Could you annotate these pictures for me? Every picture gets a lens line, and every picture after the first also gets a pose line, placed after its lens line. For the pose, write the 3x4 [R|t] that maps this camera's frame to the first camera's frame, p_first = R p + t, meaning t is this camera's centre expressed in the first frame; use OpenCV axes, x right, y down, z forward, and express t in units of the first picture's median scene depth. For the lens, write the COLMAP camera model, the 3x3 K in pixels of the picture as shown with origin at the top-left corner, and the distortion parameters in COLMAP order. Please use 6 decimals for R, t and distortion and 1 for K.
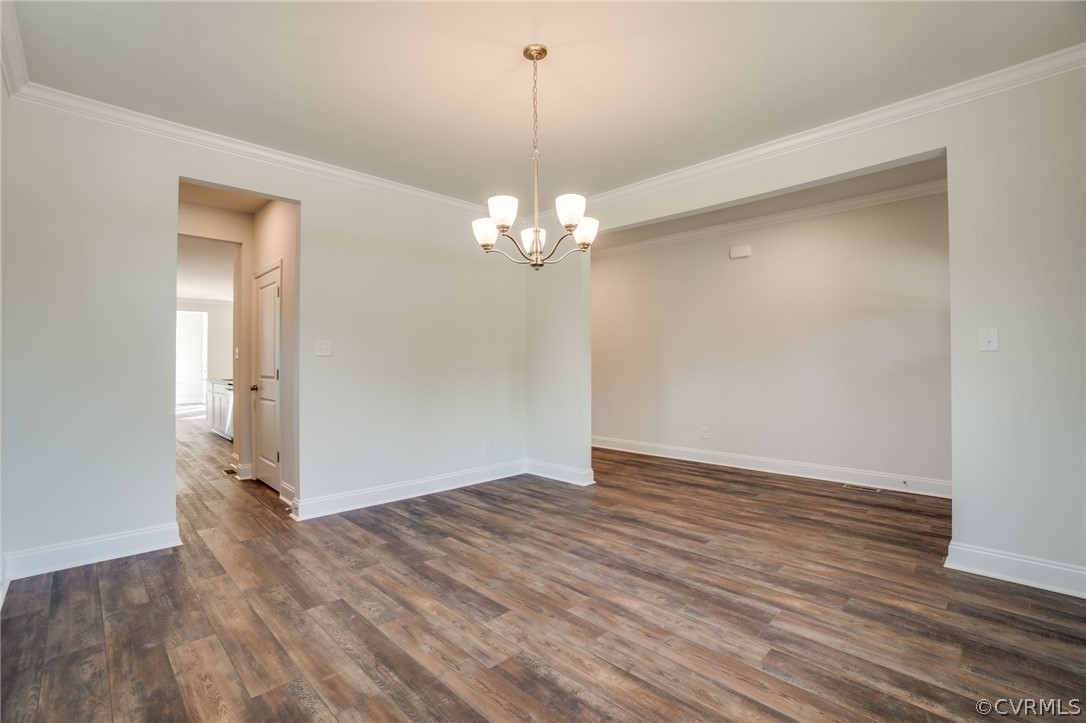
lens RADIAL K [[485.1, 0, 522.1], [0, 485.1, 369.3], [0, 0, 1]] dist [-0.065549, 0.023564]
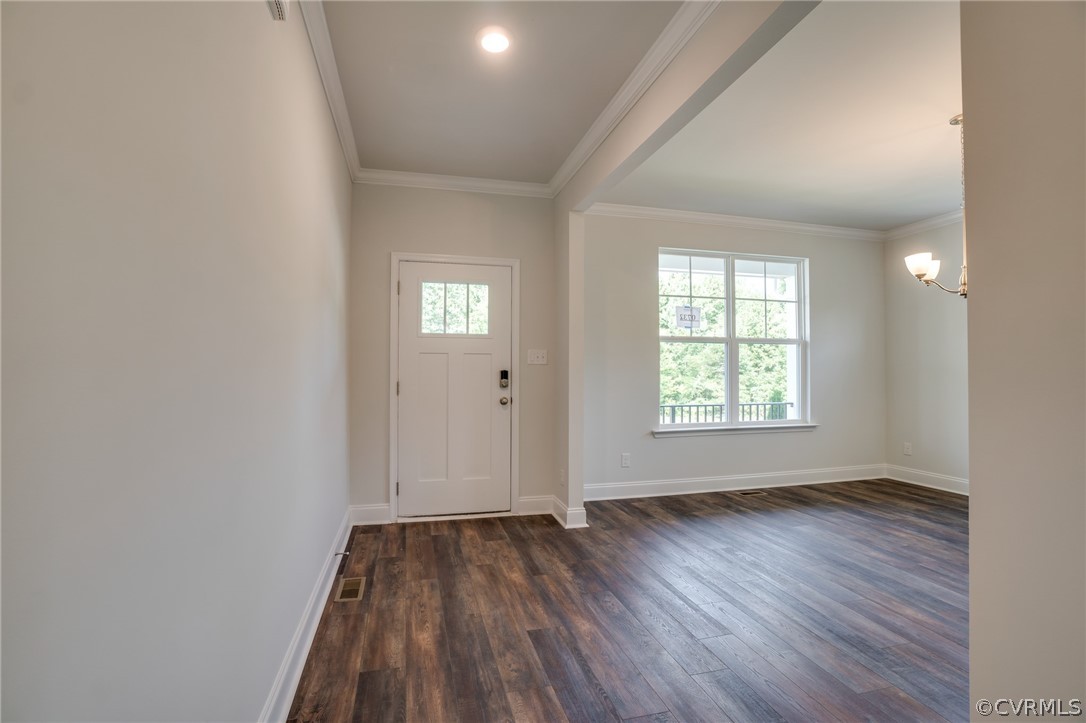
lens RADIAL K [[484.3, 0, 535.1], [0, 484.3, 364.8], [0, 0, 1]] dist [-0.064621, 0.022676]
pose [[-0.877693, 0.012044, 0.479071, 0.395624], [0.011946, 0.999923, -0.003252, -0.035445], [-0.479074, 0.002869, -0.877770, 2.361856]]
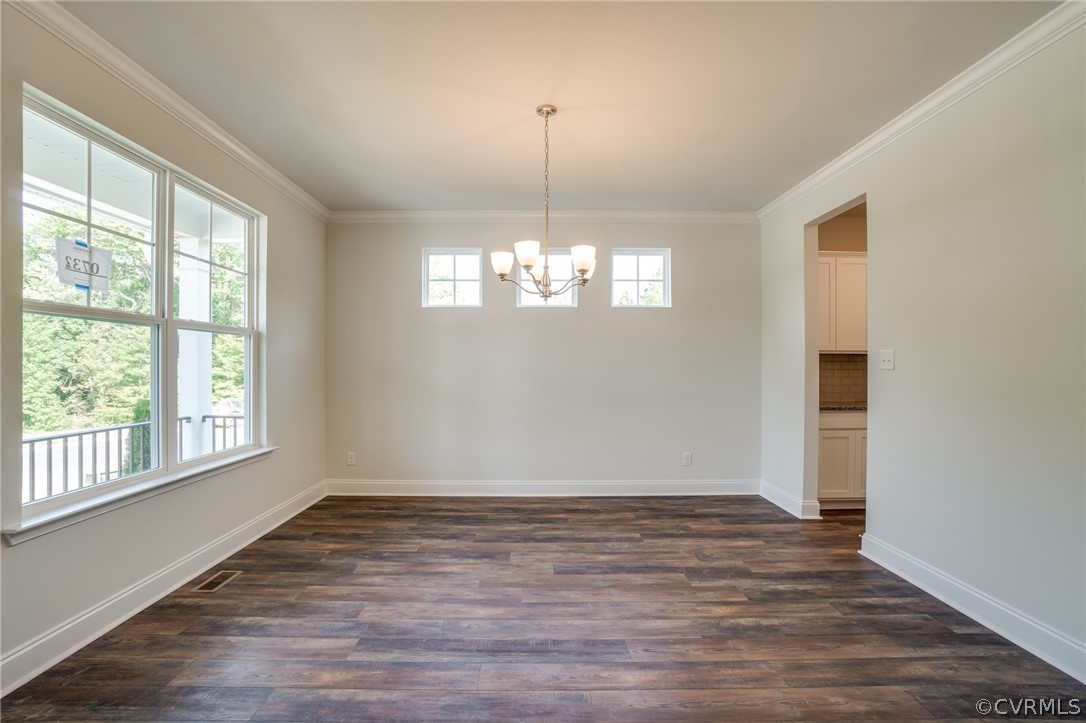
lens RADIAL K [[484.3, 0, 535.1], [0, 484.3, 364.8], [0, 0, 1]] dist [-0.064621, 0.022676]
pose [[-0.675201, 0.000436, -0.737633, 0.844602], [-0.010674, 0.999889, 0.010362, -0.053567], [0.737556, 0.014870, -0.675122, 1.623180]]
